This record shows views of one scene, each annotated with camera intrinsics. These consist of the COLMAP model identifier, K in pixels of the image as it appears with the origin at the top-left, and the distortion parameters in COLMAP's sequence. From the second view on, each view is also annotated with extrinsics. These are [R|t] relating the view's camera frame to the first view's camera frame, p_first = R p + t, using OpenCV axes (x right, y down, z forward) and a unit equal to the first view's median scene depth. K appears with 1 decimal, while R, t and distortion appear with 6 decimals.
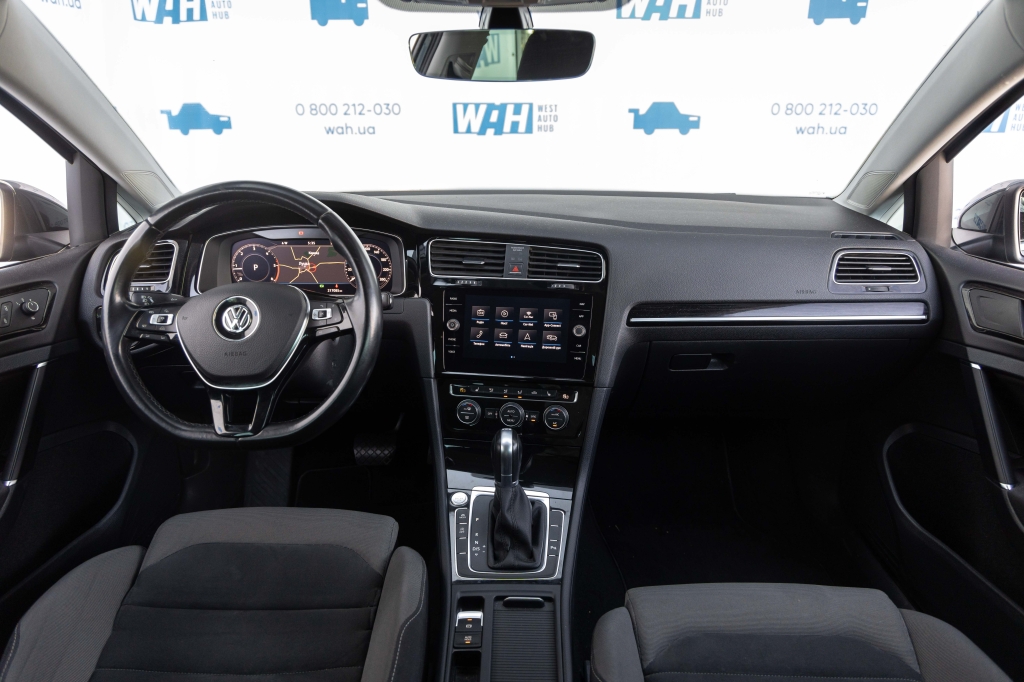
lens RADIAL K [[701.2, 0, 511.9], [0, 701.2, 346.4], [0, 0, 1]] dist [-0.001924, -0.004474]
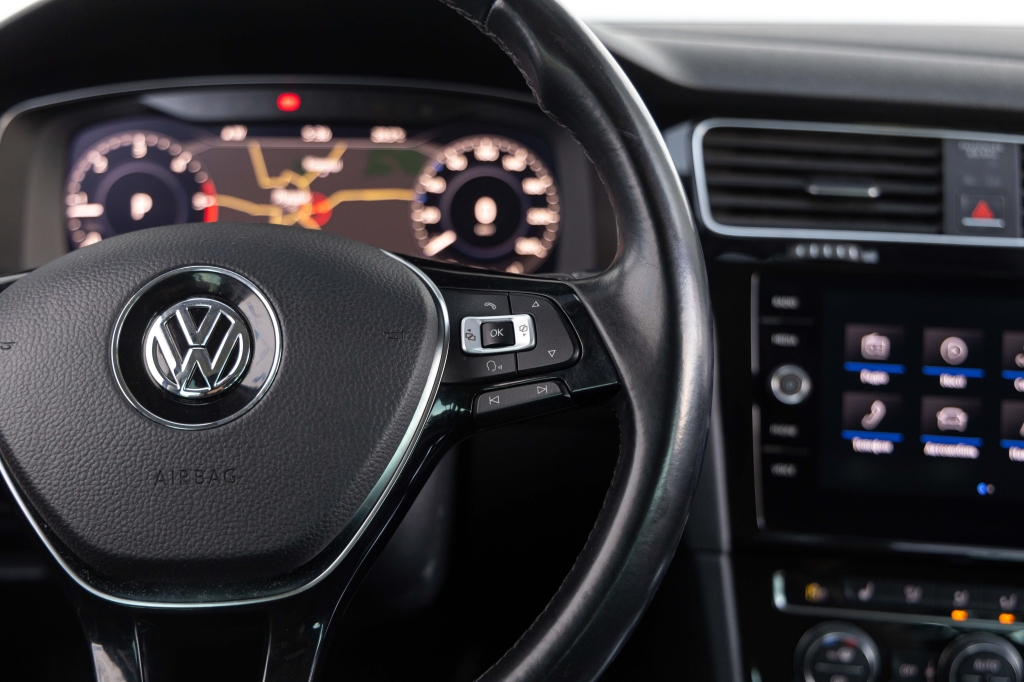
lens RADIAL K [[1515.6, 0, 514.9], [0, 1515.6, 340.1], [0, 0, 1]] dist [0.015678, 0.000000]
pose [[0.999851, 0.007313, 0.015632, -0.218898], [-0.006146, 0.997280, -0.073443, 0.000229], [-0.016126, 0.073336, 0.997177, 0.320569]]
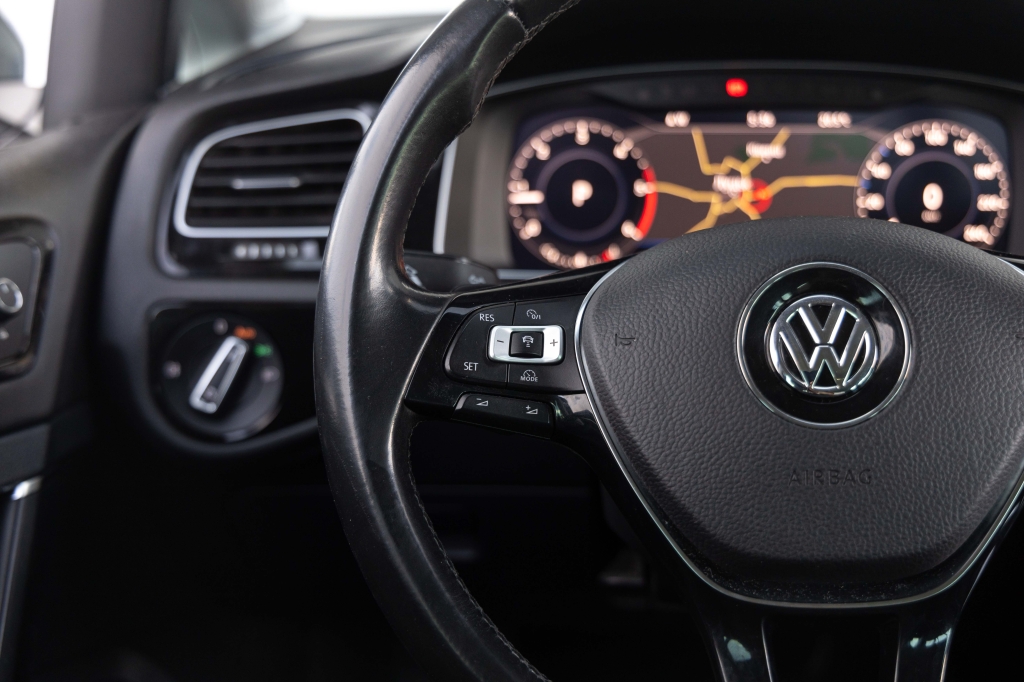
lens RADIAL K [[1515.6, 0, 510.7], [0, 1515.6, 338.8], [0, 0, 1]] dist [0.015678, 0.000000]
pose [[0.996019, 0.015266, -0.087830, -0.363338], [-0.020147, 0.998285, -0.054960, -0.005947], [0.086840, 0.056511, 0.994618, 0.321450]]
